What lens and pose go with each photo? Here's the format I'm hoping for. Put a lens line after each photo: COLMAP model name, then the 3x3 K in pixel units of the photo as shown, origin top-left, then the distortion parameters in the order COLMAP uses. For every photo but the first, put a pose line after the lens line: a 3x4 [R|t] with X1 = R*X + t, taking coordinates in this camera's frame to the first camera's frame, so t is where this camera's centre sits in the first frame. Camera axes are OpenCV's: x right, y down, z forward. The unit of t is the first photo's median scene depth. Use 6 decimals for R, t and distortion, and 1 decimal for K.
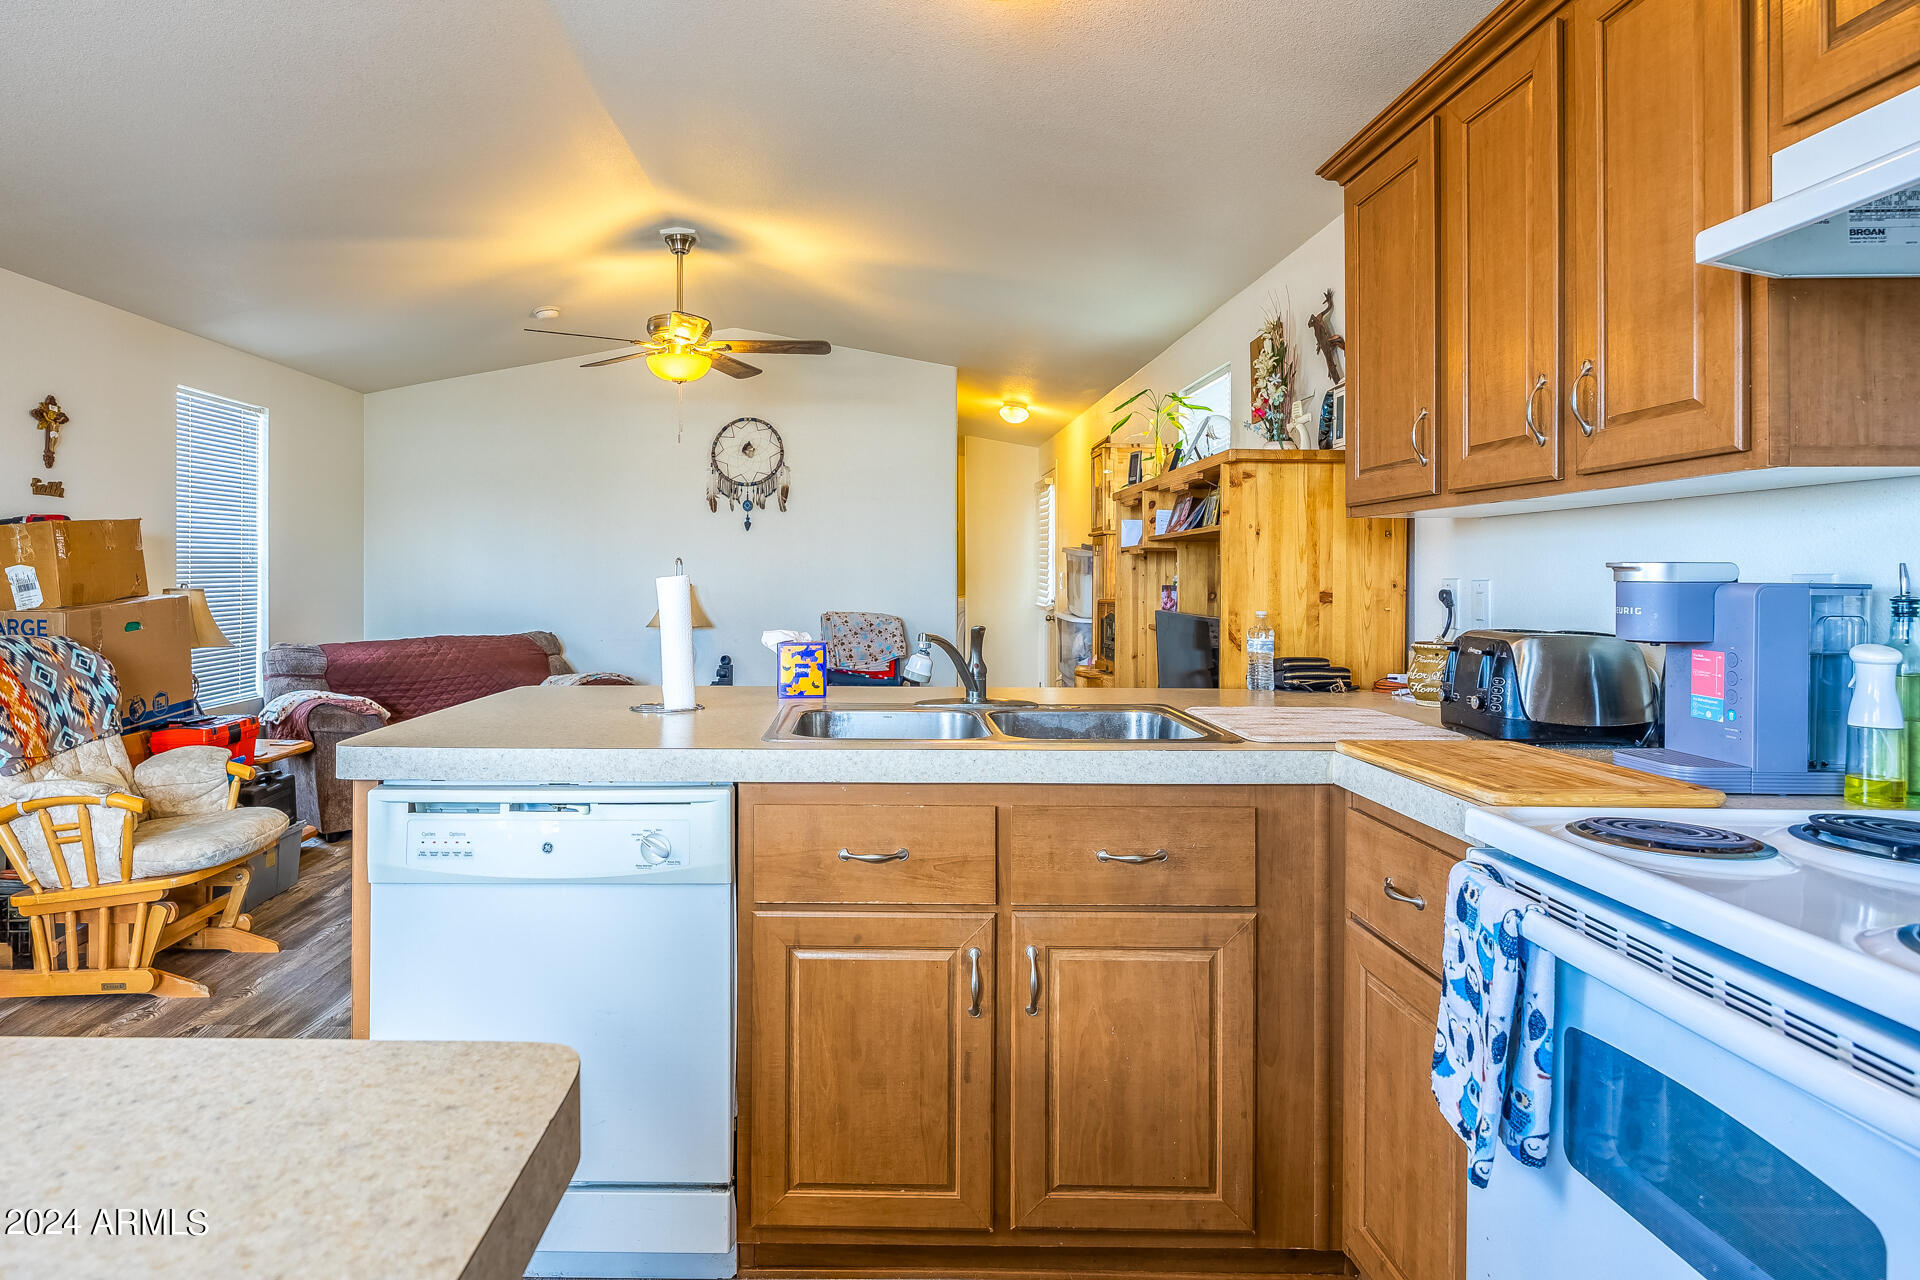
lens RADIAL K [[1111.4, 0, 859.3], [0, 1111.4, 573.3], [0, 0, 1]] dist [-0.005966, 0.000477]
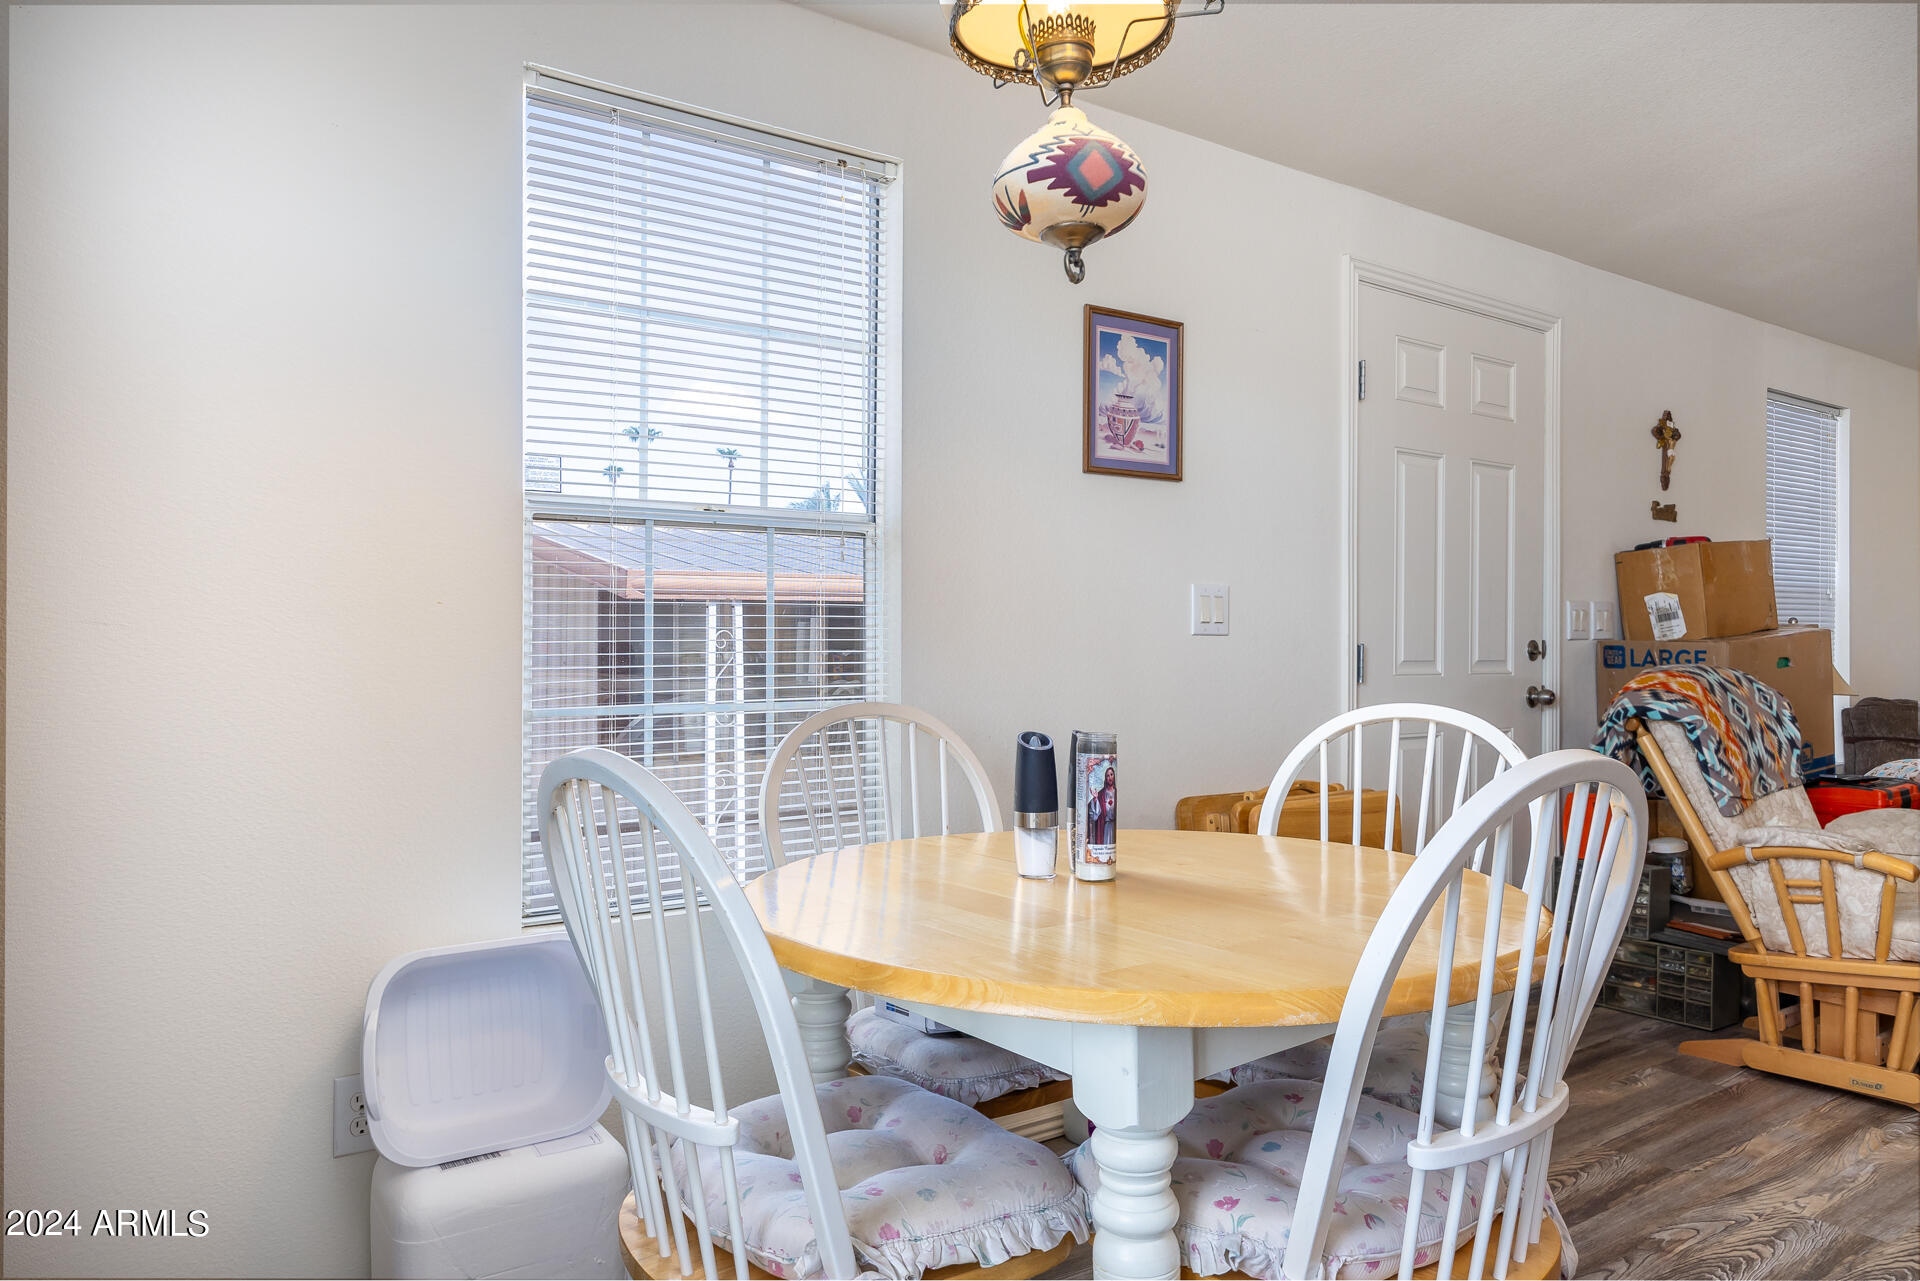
lens RADIAL K [[1223.4, 0, 953.7], [0, 1223.4, 643.7], [0, 0, 1]] dist [-0.006866, -0.003240]
pose [[0.570551, 0.006336, -0.821238, -0.314547], [-0.004563, 0.999979, 0.004545, 0.040882], [0.821250, 0.001155, 0.570568, -0.084282]]
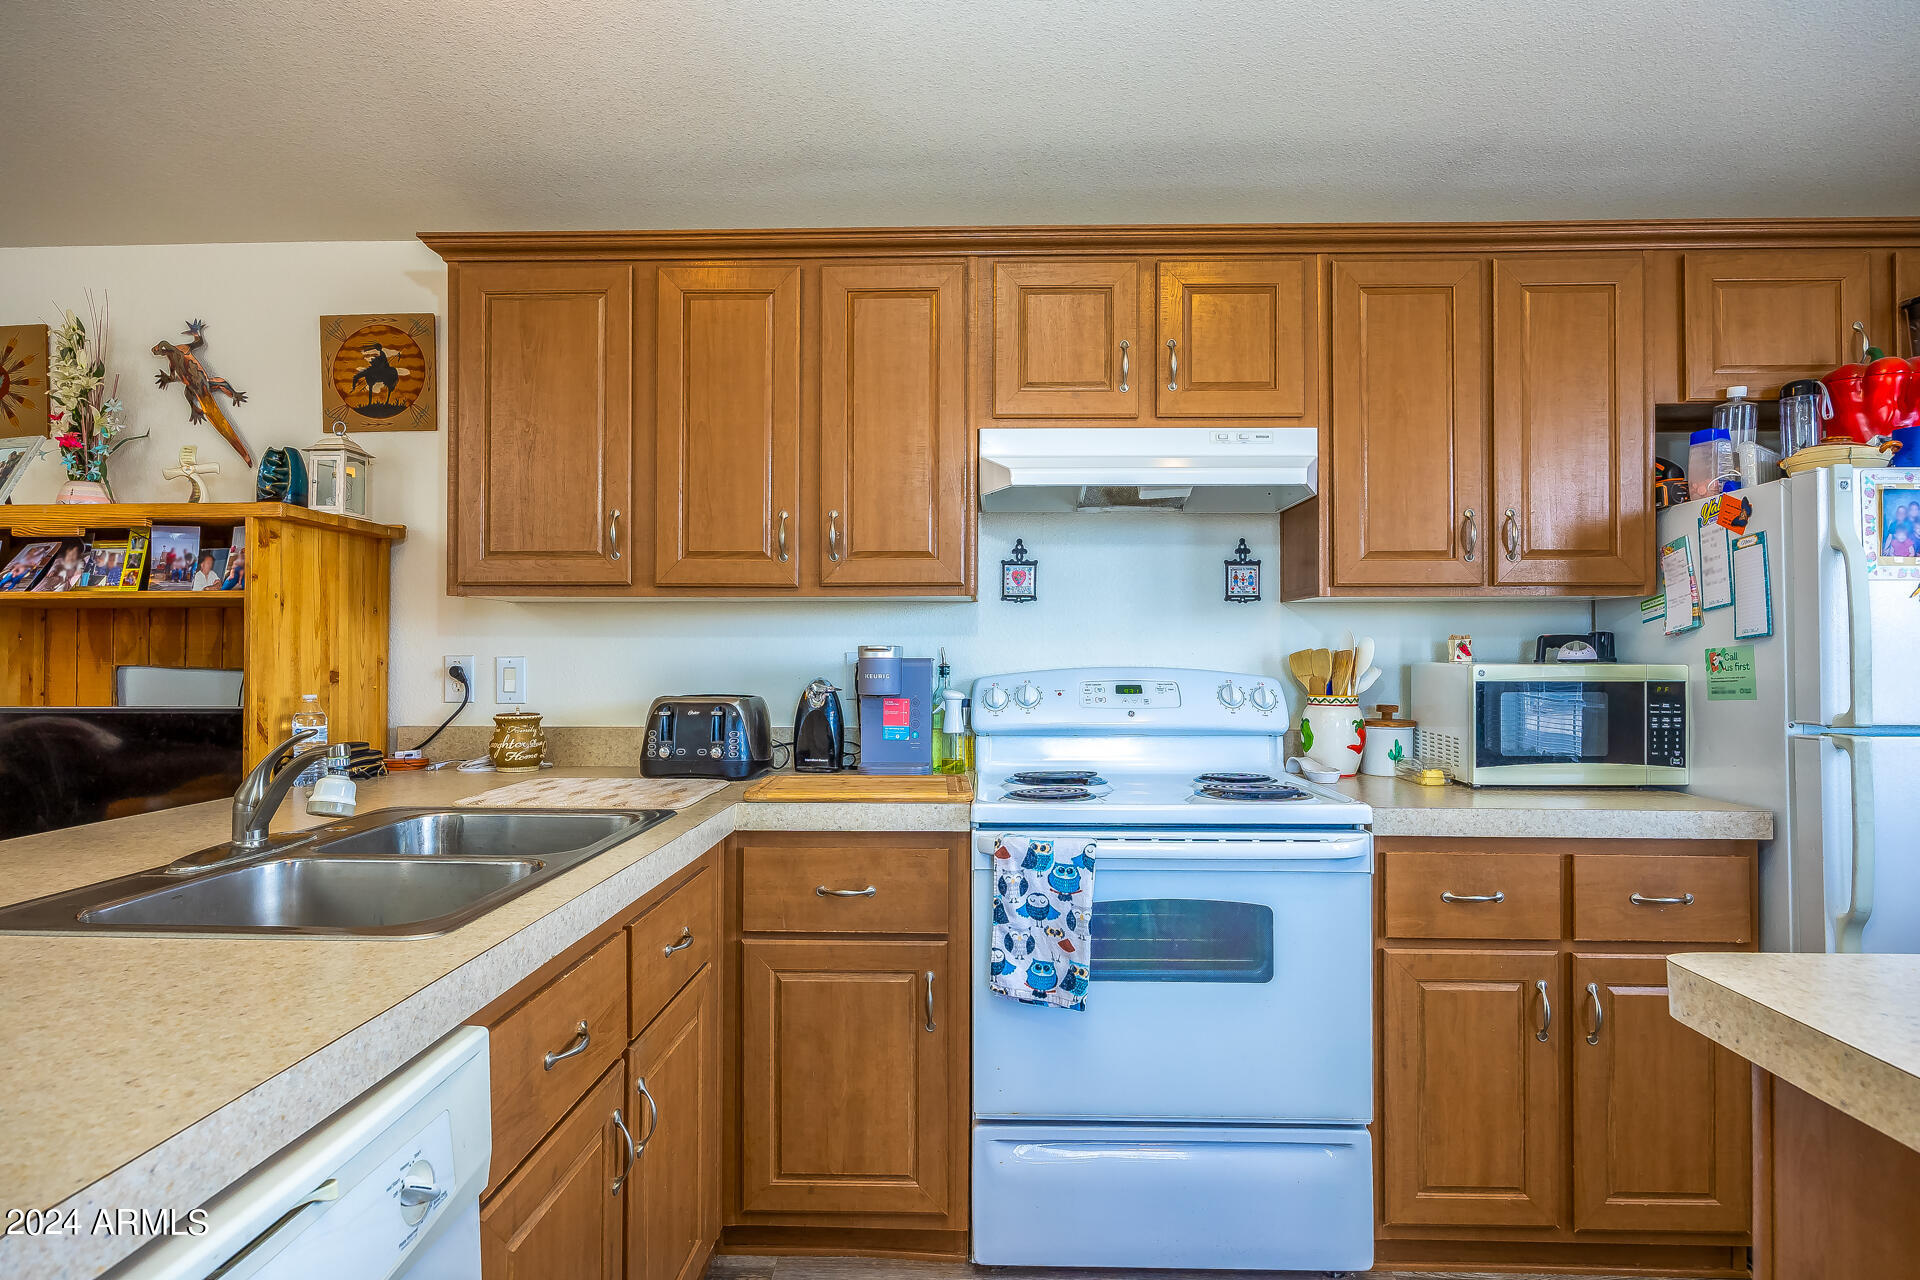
lens RADIAL K [[1004.1, 0, 959.8], [0, 1004.1, 639.1], [0, 0, 1]] dist [-0.004343, -0.002003]
pose [[0.020778, 0.008798, 0.999745, -0.371150], [-0.003524, 0.999956, -0.008727, -0.003847], [-0.999778, -0.003341, 0.020808, 0.426399]]
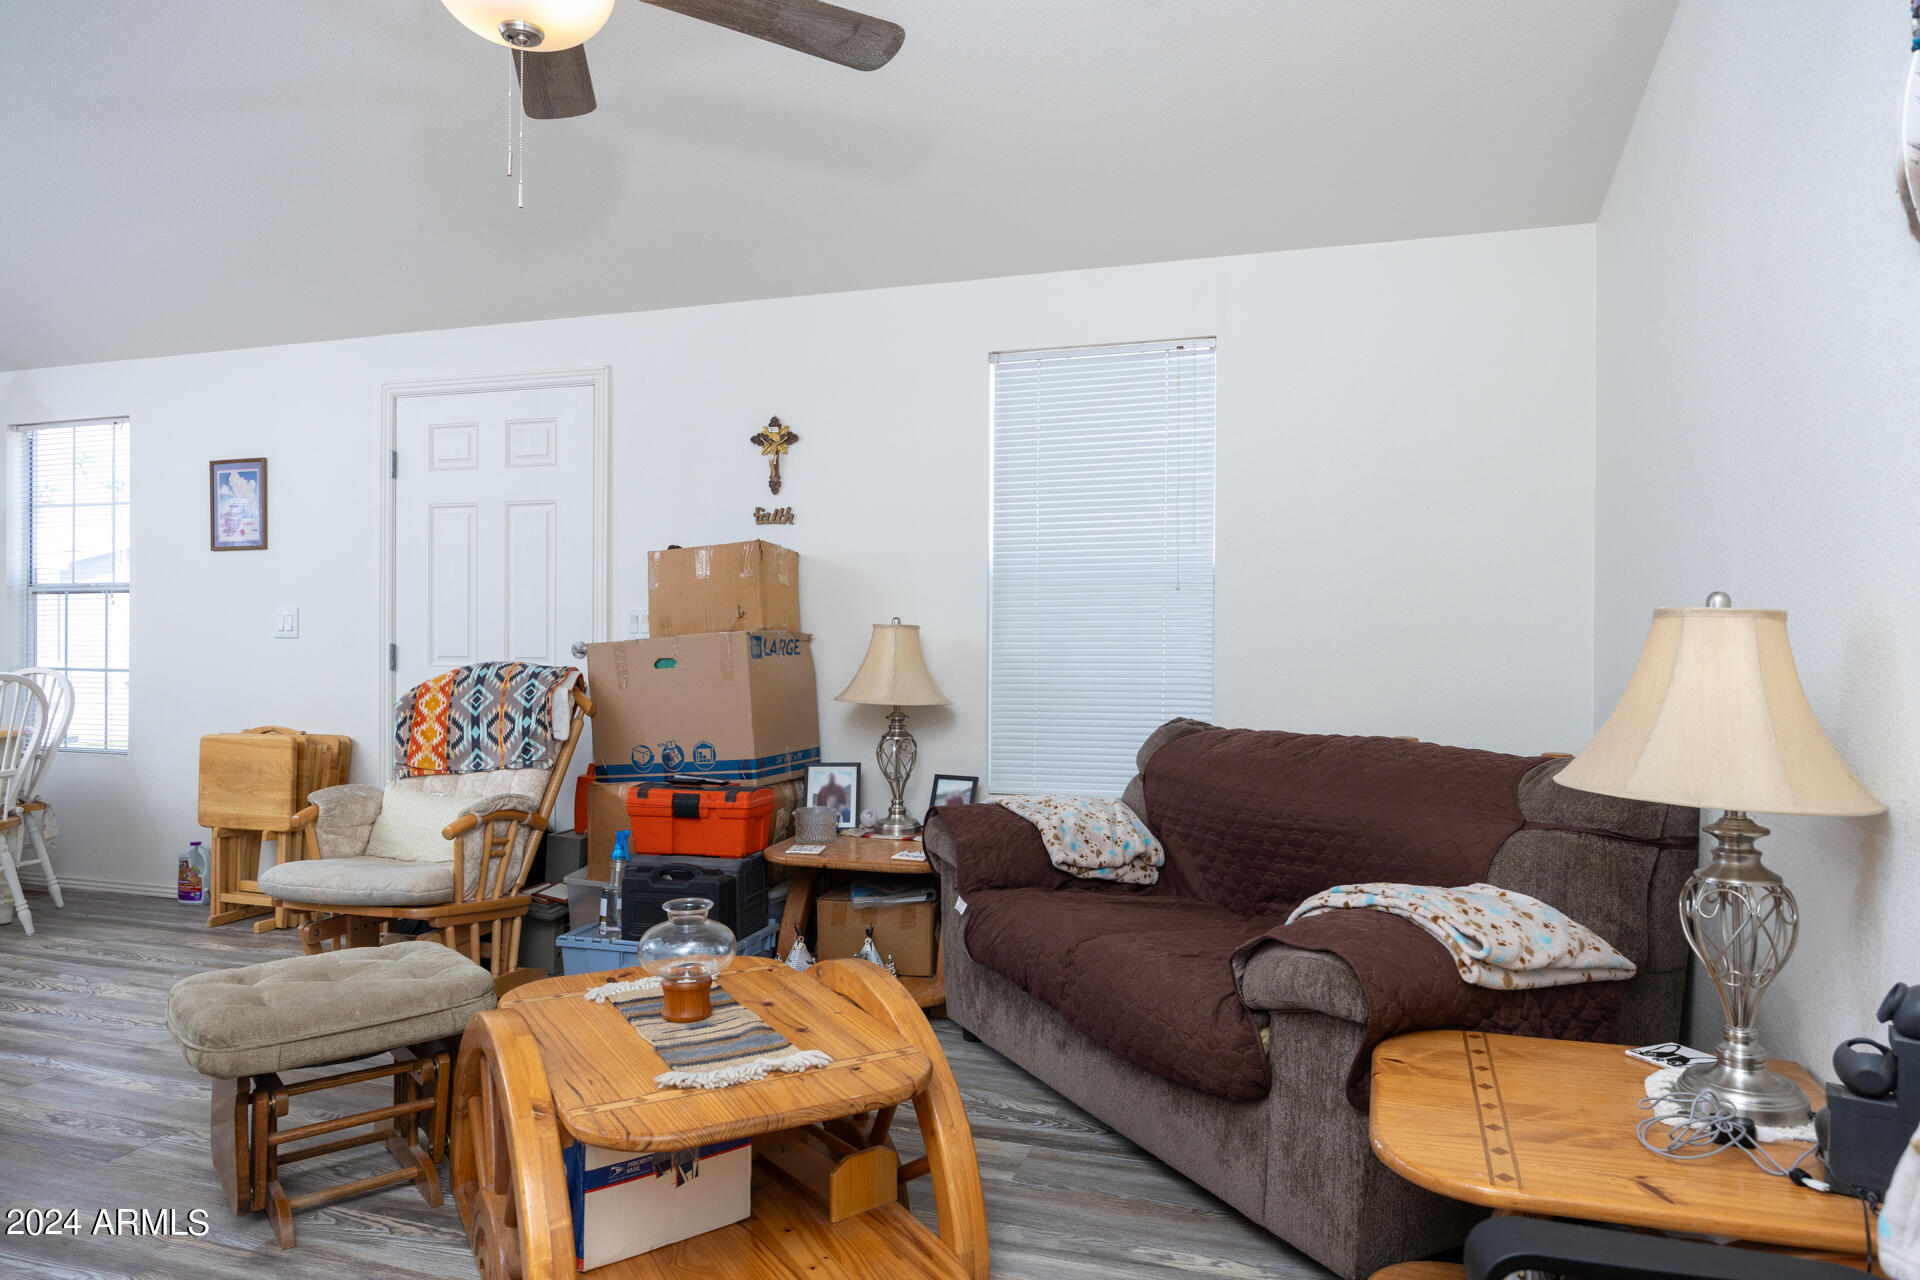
lens RADIAL K [[1223.4, 0, 949.8], [0, 1223.4, 632.6], [0, 0, 1]] dist [-0.006866, -0.003240]
pose [[-0.299610, 0.000266, -0.954062, 0.283282], [-0.001633, 0.999998, 0.000792, 0.027631], [0.954060, 0.001795, -0.299609, 1.936956]]
